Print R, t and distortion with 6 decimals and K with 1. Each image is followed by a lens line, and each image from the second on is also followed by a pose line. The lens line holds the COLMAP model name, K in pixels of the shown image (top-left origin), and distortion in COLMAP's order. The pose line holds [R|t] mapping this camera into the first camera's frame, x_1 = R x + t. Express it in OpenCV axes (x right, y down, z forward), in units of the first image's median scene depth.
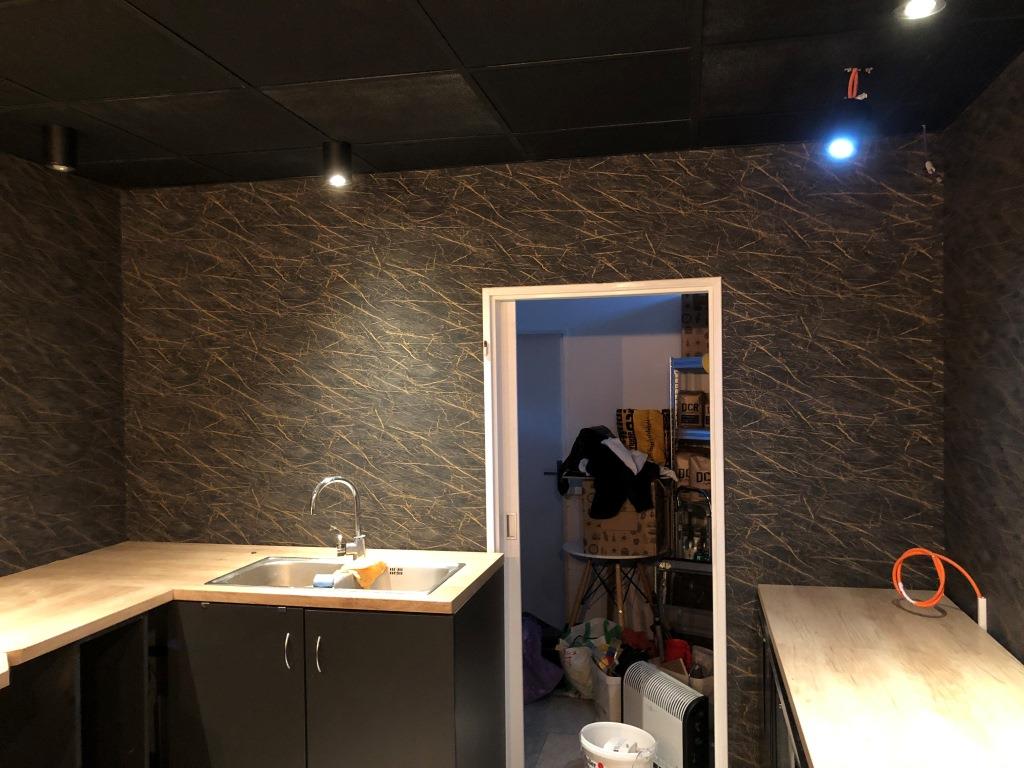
lens RADIAL K [[836.4, 0, 513.3], [0, 836.4, 386.4], [0, 0, 1]] dist [0.025670, -0.021101]
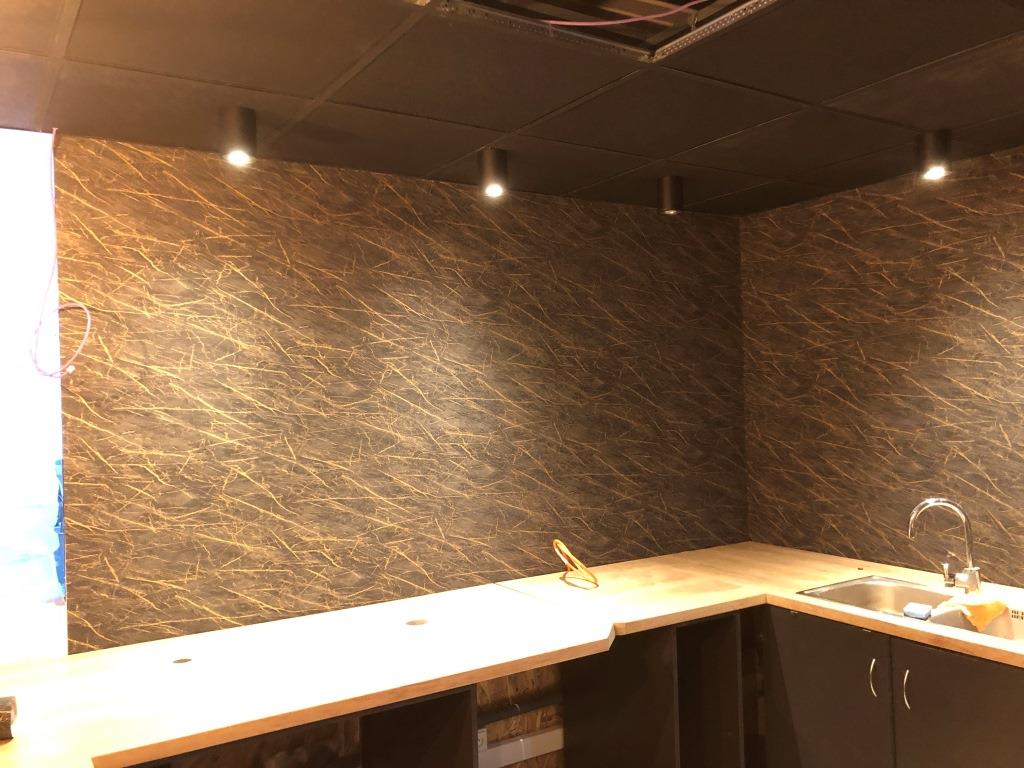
lens RADIAL K [[836.4, 0, 510.2], [0, 836.4, 382.7], [0, 0, 1]] dist [0.025670, -0.021101]
pose [[0.700156, -0.017863, -0.713766, 0.102410], [0.015263, 0.999833, -0.010051, -0.013771], [0.713827, -0.003857, 0.700312, 0.027287]]
